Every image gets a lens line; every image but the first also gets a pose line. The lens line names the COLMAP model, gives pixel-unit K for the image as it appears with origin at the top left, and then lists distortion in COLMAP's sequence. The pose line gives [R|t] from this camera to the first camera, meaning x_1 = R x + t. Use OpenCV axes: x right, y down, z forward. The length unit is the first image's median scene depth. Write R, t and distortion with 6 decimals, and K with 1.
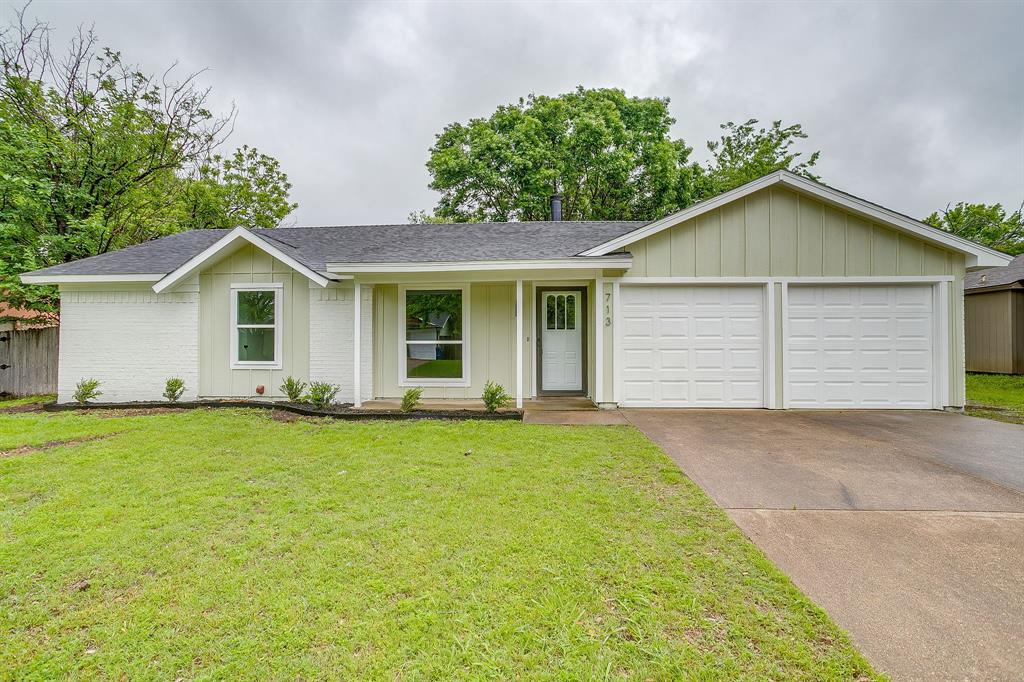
lens RADIAL K [[505.9, 0, 507.7], [0, 505.9, 338.8], [0, 0, 1]] dist [-0.057518, 0.031814]
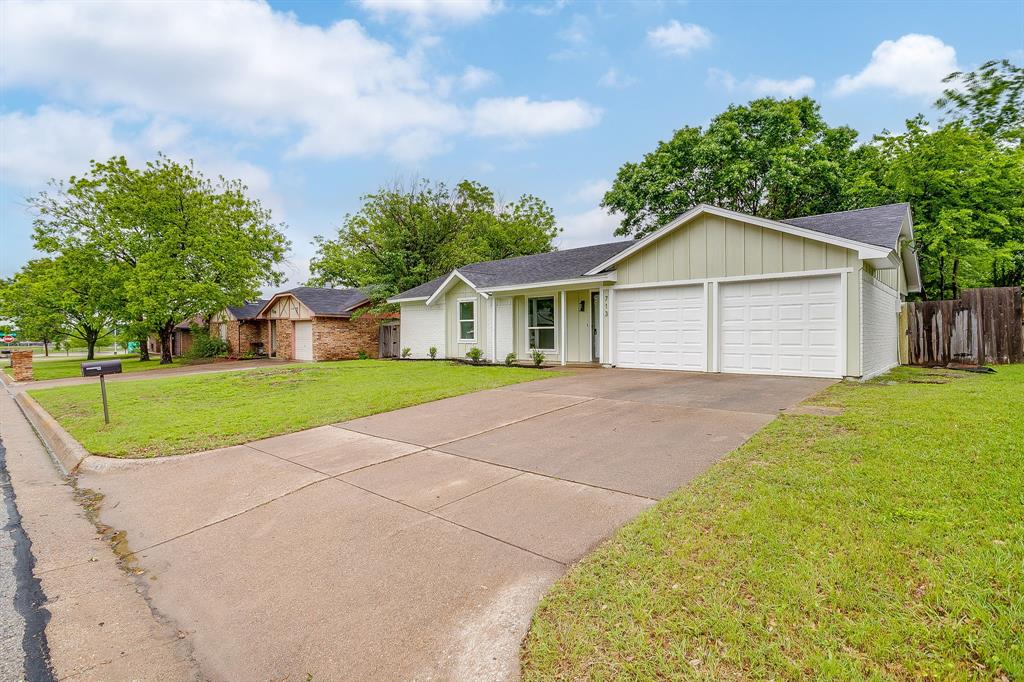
lens RADIAL K [[505.9, 0, 507.7], [0, 505.9, 338.8], [0, 0, 1]] dist [-0.057518, 0.031814]
pose [[0.769158, 0.002587, -0.639054, 0.855798], [0.011091, 0.999787, 0.017397, 0.012859], [0.638963, -0.020469, 0.768965, -0.384805]]
